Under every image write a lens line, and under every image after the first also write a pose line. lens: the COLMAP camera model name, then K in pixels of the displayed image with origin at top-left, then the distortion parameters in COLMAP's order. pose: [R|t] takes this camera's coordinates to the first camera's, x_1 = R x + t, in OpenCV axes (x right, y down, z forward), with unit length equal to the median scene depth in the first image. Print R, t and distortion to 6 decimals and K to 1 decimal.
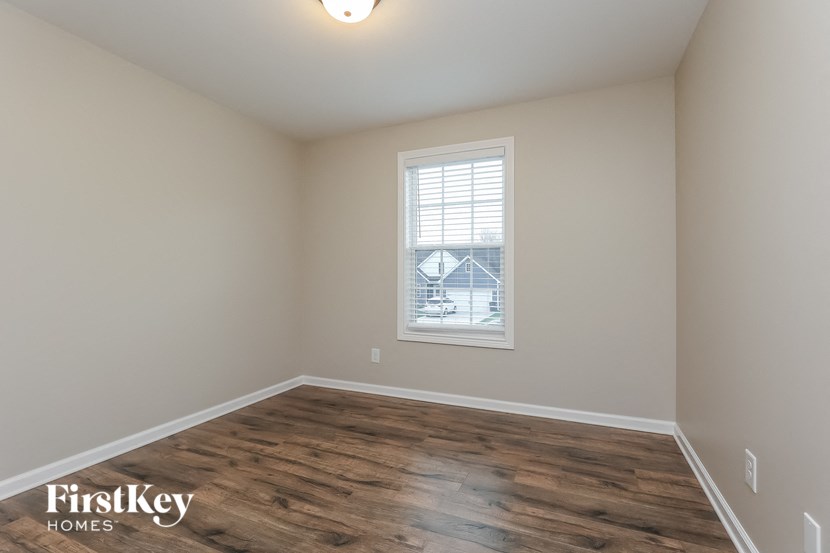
lens RADIAL K [[393.4, 0, 413.9], [0, 393.4, 286.0], [0, 0, 1]] dist [-0.040183, 0.000043]
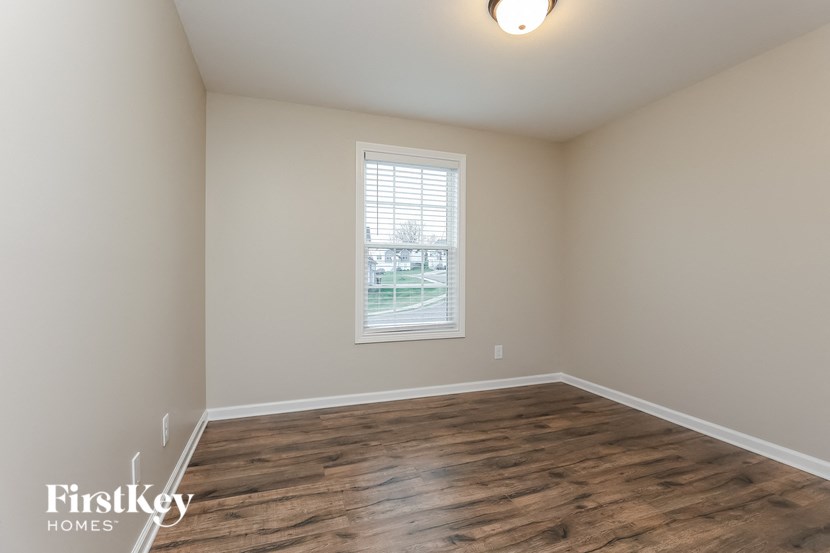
lens RADIAL K [[387.9, 0, 415.1], [0, 387.9, 275.3], [0, 0, 1]] dist [-0.000960, -0.000363]
pose [[0.726543, 0.006141, 0.687094, -0.591226], [0.011722, 0.999704, -0.021330, -0.002509], [-0.687021, 0.023551, 0.726255, 0.255307]]
